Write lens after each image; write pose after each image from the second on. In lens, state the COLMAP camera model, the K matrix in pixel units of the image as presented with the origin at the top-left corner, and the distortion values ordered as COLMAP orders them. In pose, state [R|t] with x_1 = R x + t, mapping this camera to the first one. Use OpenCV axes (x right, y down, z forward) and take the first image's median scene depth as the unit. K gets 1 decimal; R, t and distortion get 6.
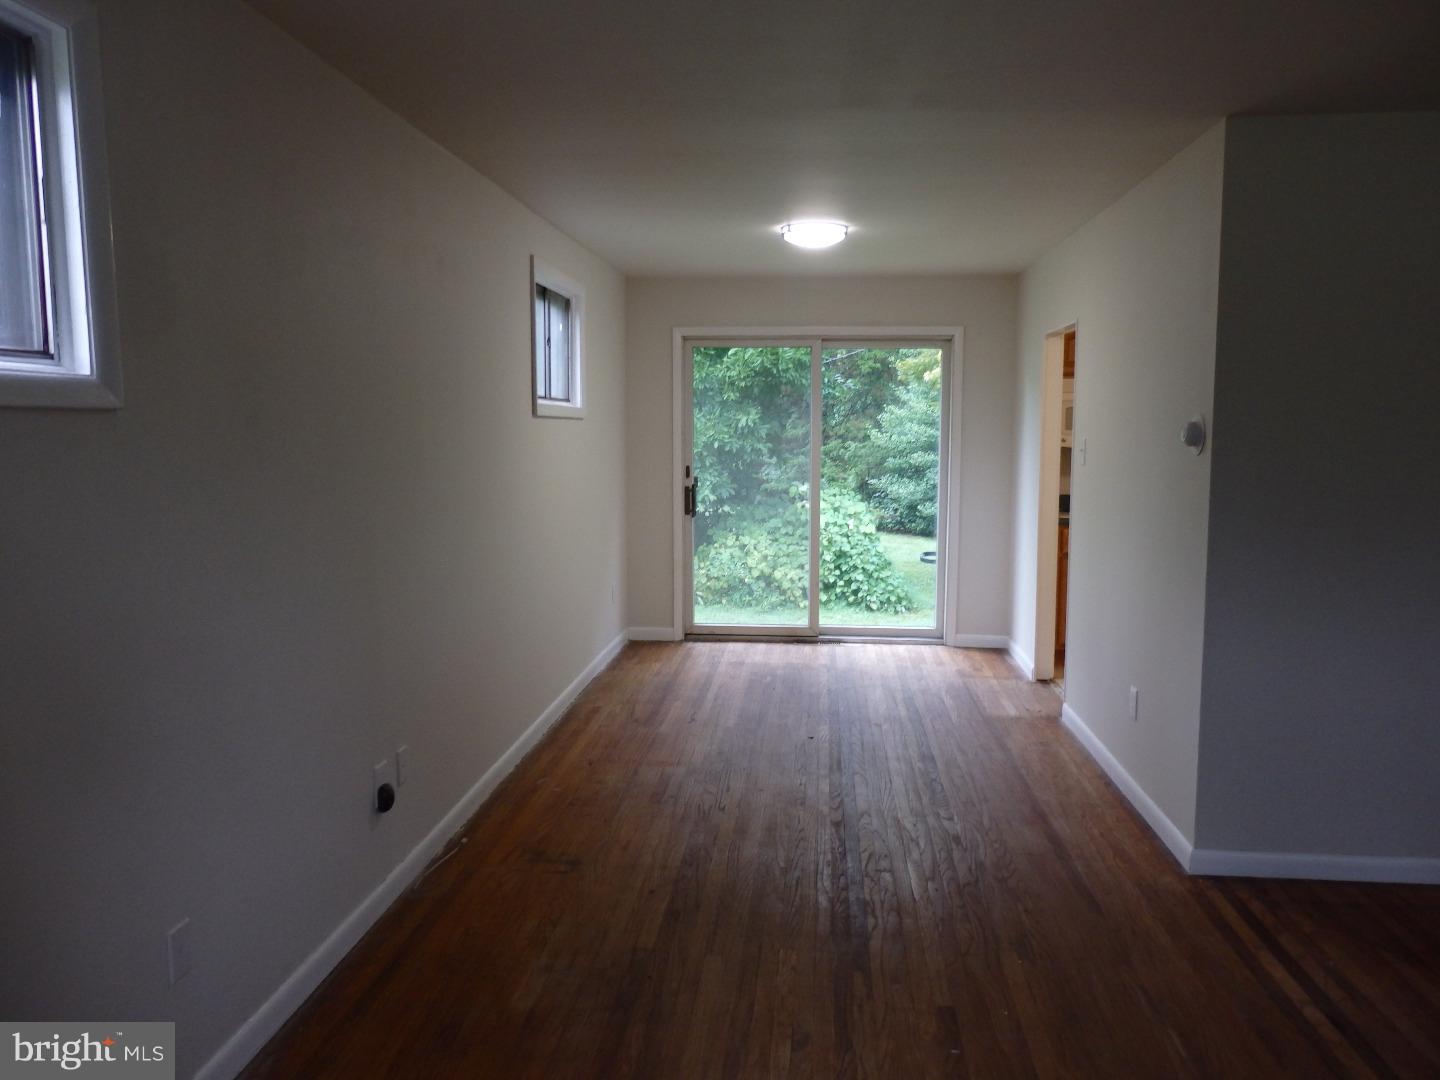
lens RADIAL K [[1066.0, 0, 720.0], [0, 1066.0, 540.0], [0, 0, 1]] dist [0.004754, 0.001583]
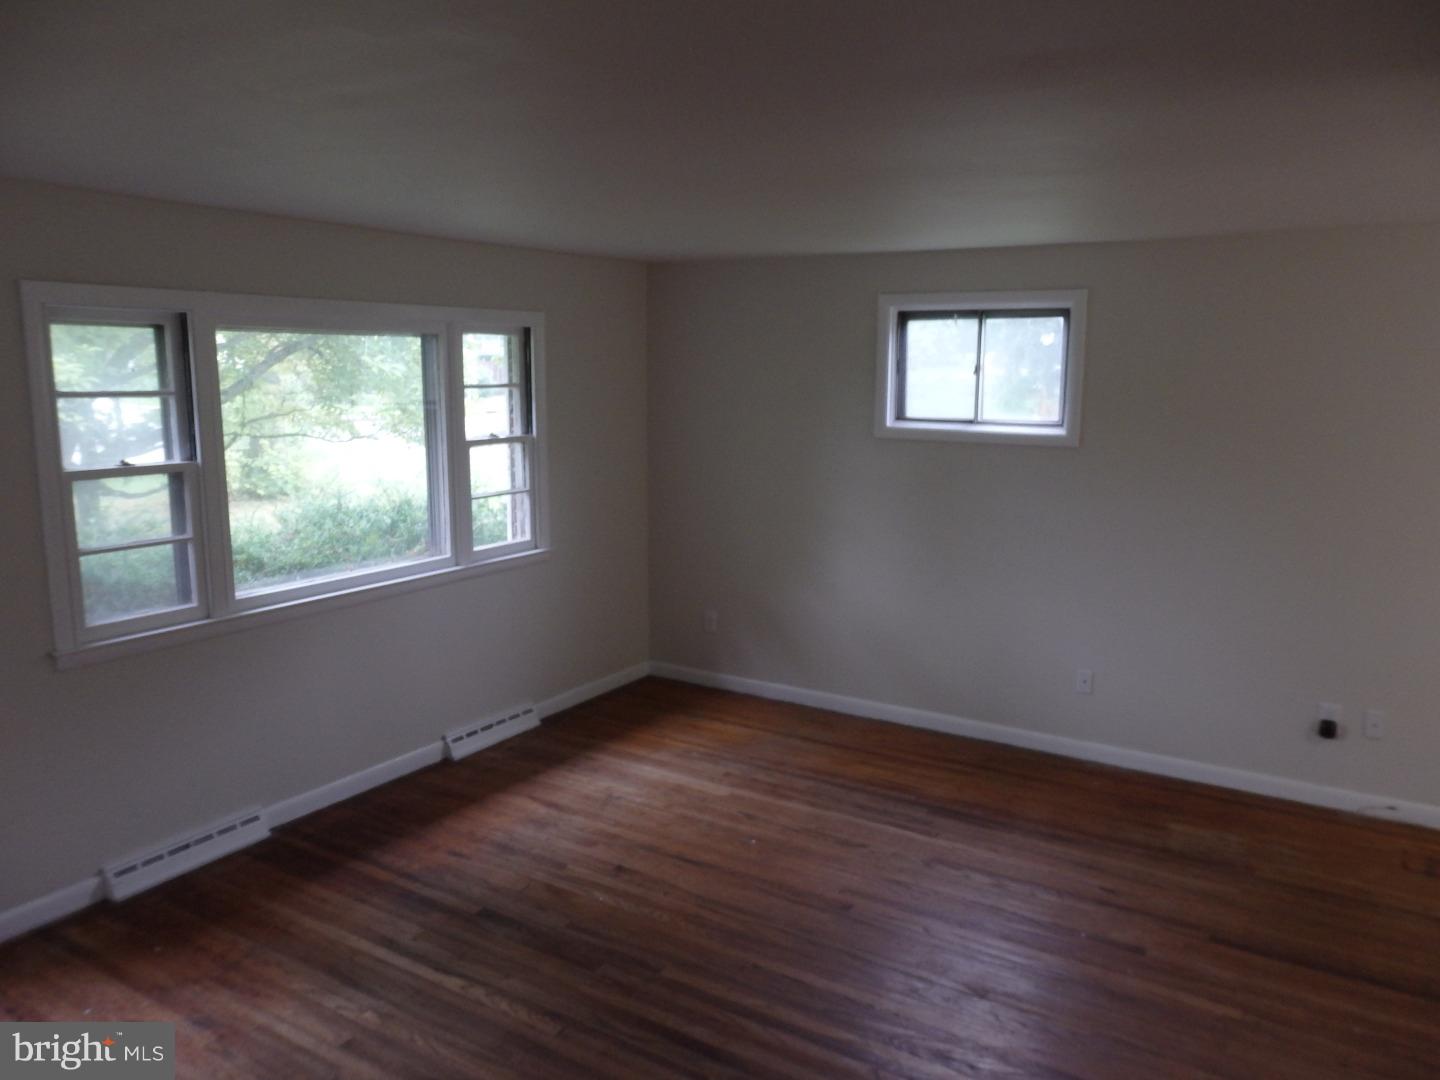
lens RADIAL K [[1066.0, 0, 720.0], [0, 1066.0, 540.0], [0, 0, 1]] dist [0.004754, 0.001583]
pose [[-0.444127, 0.146513, -0.883903, 1.267327], [-0.097725, 0.972732, 0.210340, -0.226458], [0.890618, 0.179797, -0.417698, 0.828412]]
